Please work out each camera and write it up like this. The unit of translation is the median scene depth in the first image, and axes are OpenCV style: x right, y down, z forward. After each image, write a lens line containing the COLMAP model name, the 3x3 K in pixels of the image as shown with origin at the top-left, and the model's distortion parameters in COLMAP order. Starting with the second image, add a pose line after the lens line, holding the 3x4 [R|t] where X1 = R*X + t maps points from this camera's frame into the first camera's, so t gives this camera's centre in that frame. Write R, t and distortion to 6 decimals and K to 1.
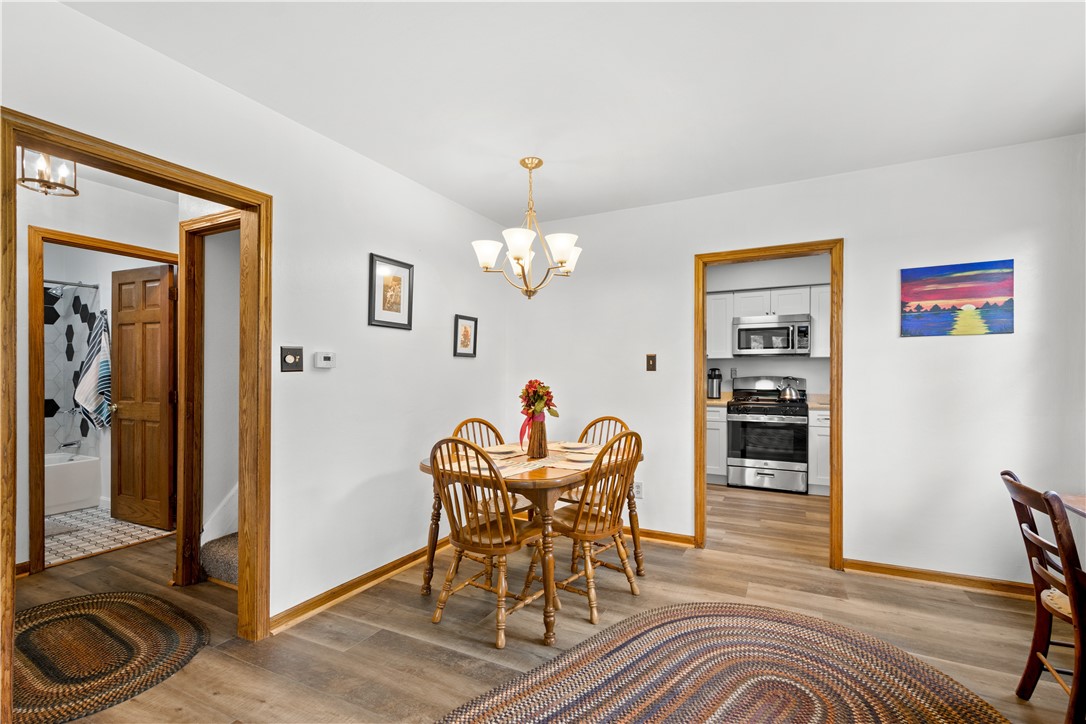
lens RADIAL K [[479.4, 0, 553.3], [0, 479.4, 376.9], [0, 0, 1]] dist [0.009258, 0.000371]
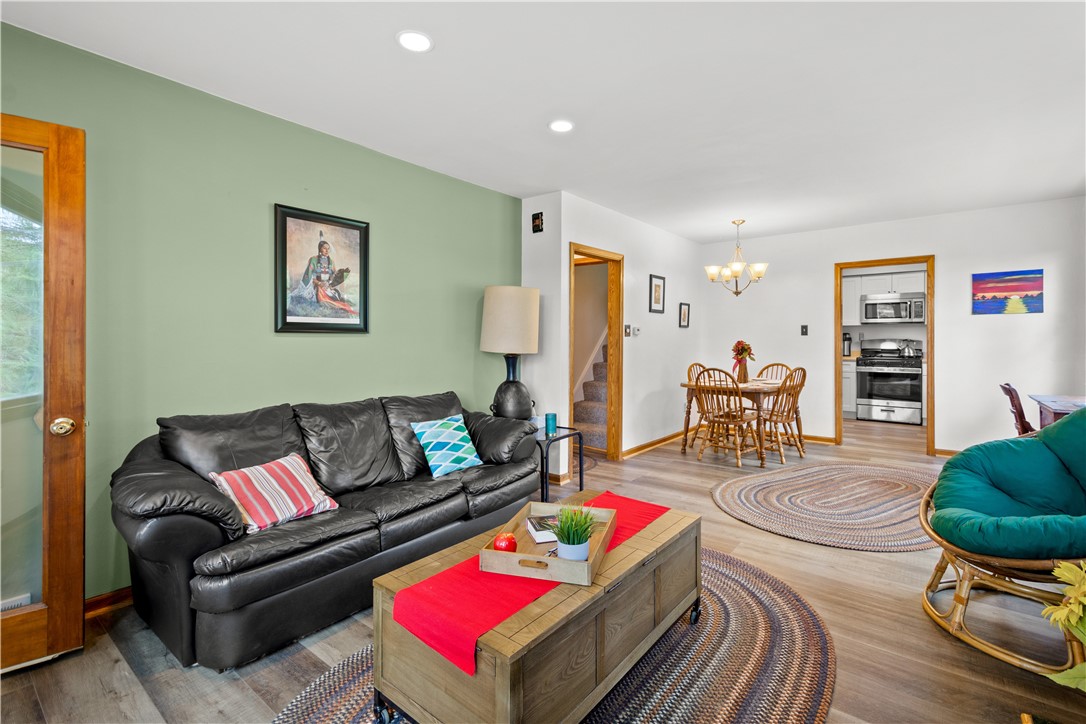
lens RADIAL K [[479.4, 0, 564.8], [0, 479.4, 338.0], [0, 0, 1]] dist [0.009258, 0.000371]
pose [[0.981073, -0.001975, -0.193630, -0.268097], [0.000921, 0.999984, -0.005533, 0.004850], [0.193638, 0.005250, 0.981059, -0.721855]]
